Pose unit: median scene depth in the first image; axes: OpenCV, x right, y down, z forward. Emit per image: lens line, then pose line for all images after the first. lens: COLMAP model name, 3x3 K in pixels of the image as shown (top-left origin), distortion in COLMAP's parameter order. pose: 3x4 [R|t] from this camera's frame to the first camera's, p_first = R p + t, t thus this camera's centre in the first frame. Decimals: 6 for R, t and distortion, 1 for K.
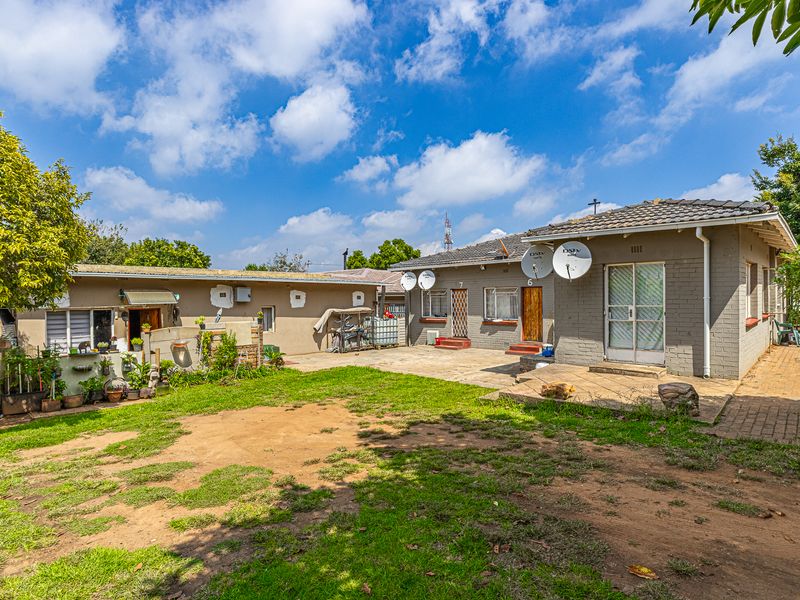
lens RADIAL K [[445.1, 0, 394.3], [0, 445.1, 303.2], [0, 0, 1]] dist [-0.006077, -0.000801]
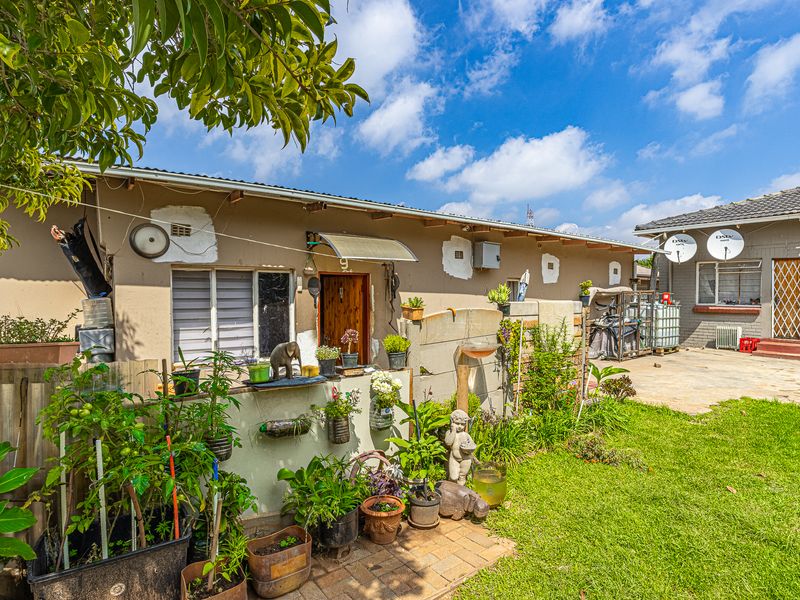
lens RADIAL K [[425.2, 0, 400.0], [0, 425.2, 300.0], [0, 0, 1]] dist [-0.015432, -0.000123]
pose [[0.990315, 0.013625, -0.138166, -0.444134], [-0.012419, 0.999877, 0.009582, 0.038312], [0.138280, -0.007773, 0.990363, 0.541095]]
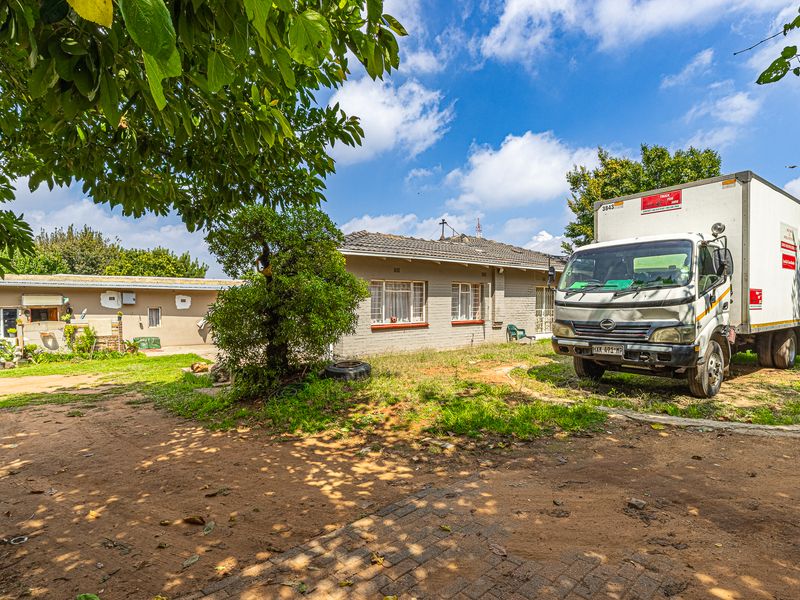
lens RADIAL K [[435.5, 0, 396.9], [0, 435.5, 312.4], [0, 0, 1]] dist [-0.003866, -0.000556]
pose [[0.994105, 0.016218, -0.107204, 0.696537], [-0.014233, 0.999713, 0.019259, -0.016587], [0.107486, -0.017620, 0.994050, -0.234271]]
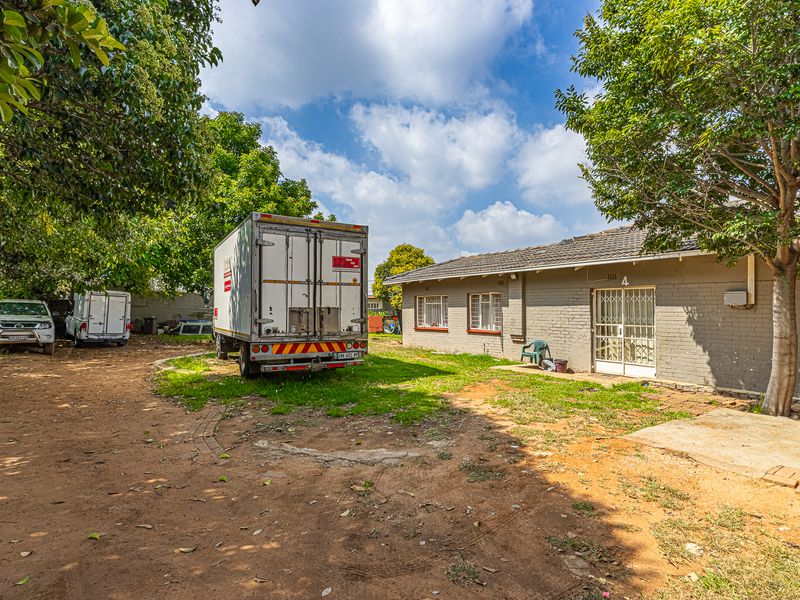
lens RADIAL K [[433.9, 0, 397.7], [0, 433.9, 292.4], [0, 0, 1]] dist [-0.007828, -0.000544]
pose [[-0.203386, -0.024095, -0.978802, 1.900770], [-0.004640, 0.999710, -0.023646, -0.047006], [0.979088, -0.000268, -0.203438, 0.893498]]
